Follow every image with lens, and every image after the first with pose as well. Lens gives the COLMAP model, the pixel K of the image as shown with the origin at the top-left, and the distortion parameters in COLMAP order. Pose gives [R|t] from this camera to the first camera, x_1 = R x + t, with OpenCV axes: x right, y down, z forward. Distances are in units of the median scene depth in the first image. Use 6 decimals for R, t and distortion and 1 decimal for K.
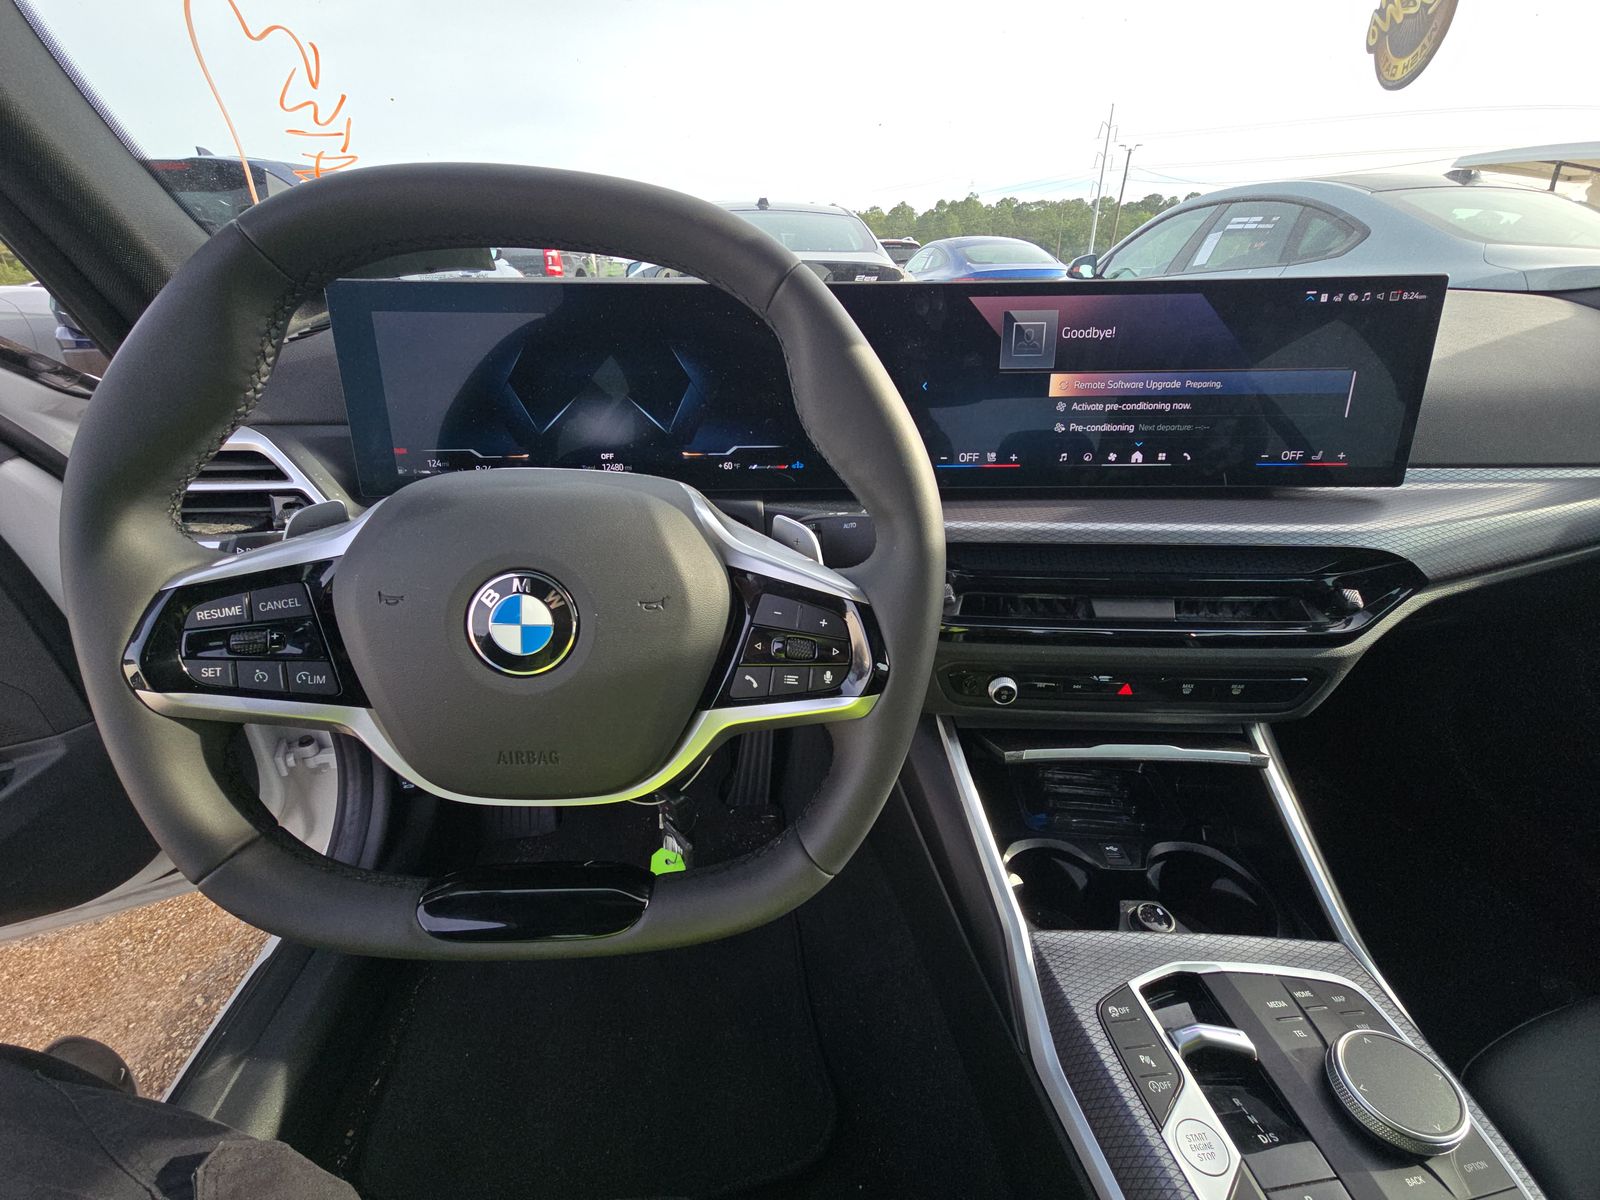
lens RADIAL K [[661.9, 0, 905.4], [0, 661.9, 576.6], [0, 0, 1]] dist [0.004558, -0.006609]
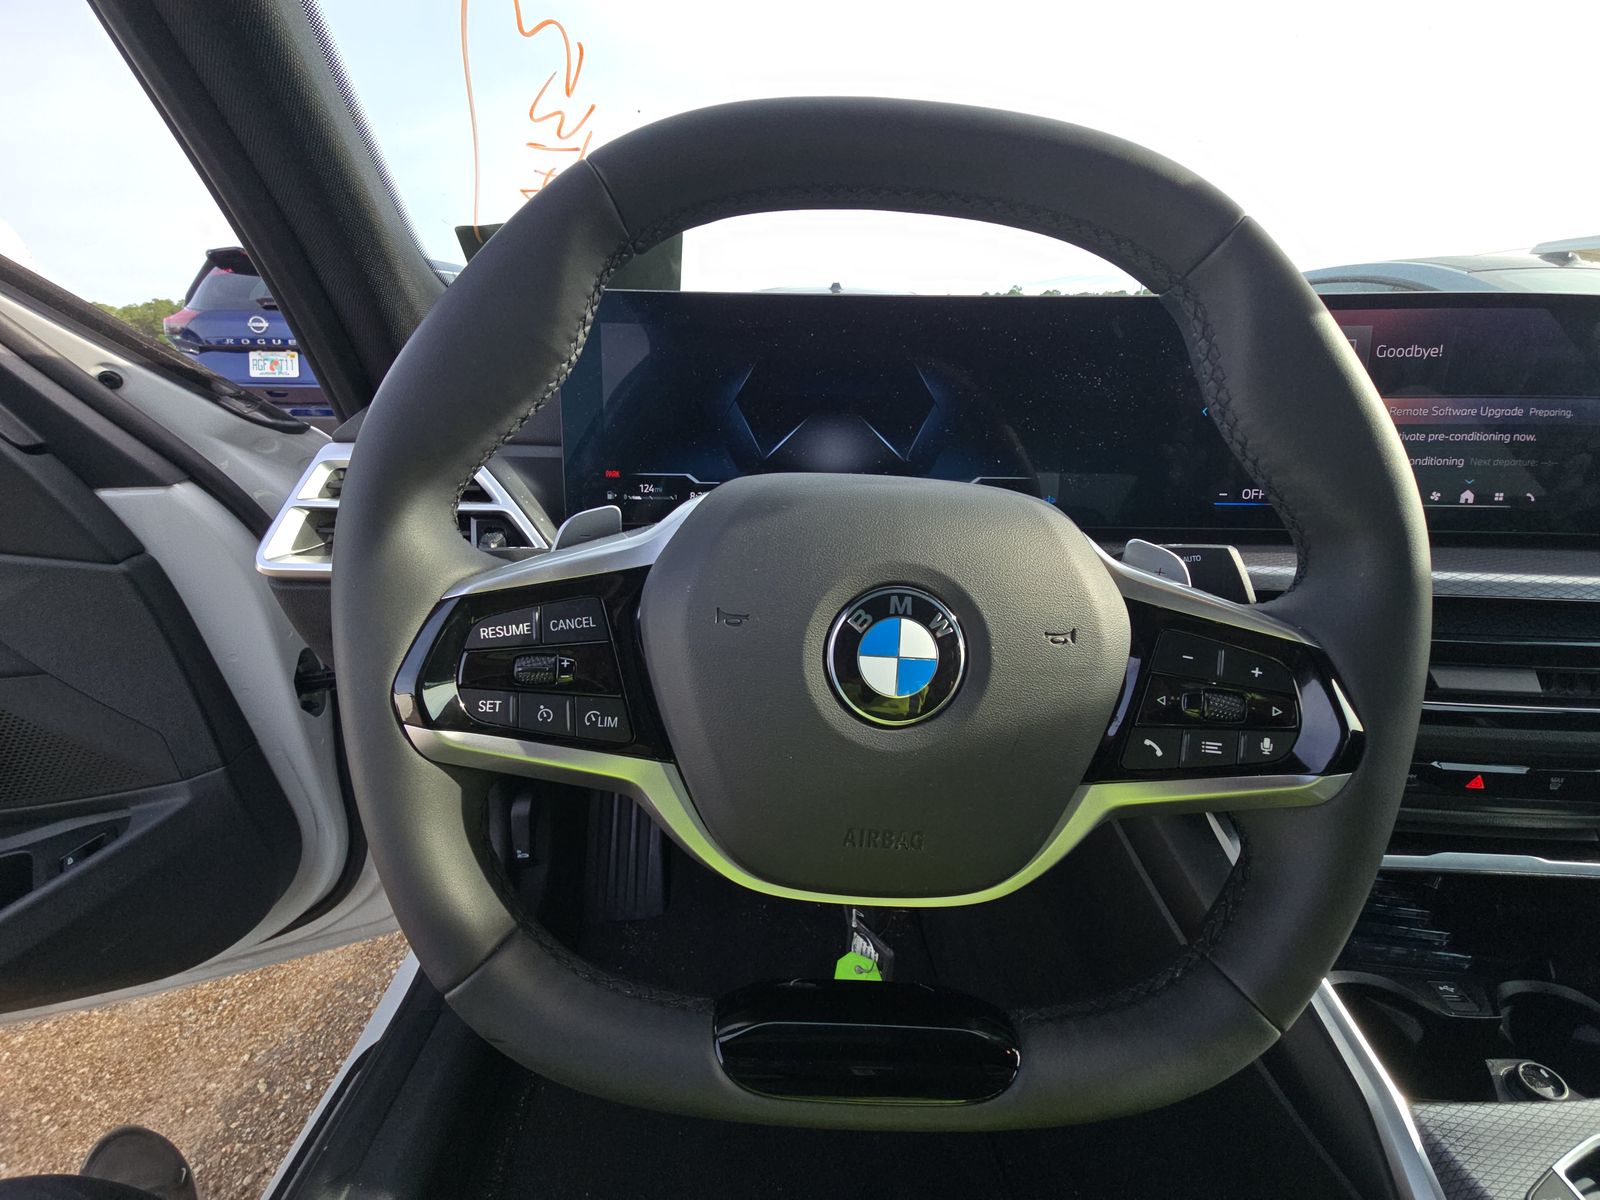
lens RADIAL K [[620.3, 0, 800.0], [0, 620.3, 600.0], [0, 0, 1]] dist [0.001898, -0.005945]
pose [[0.997479, 0.026386, -0.065878, -0.445406], [-0.033112, 0.994110, -0.103192, 0.058283], [0.062768, 0.105113, 0.992477, 0.195441]]
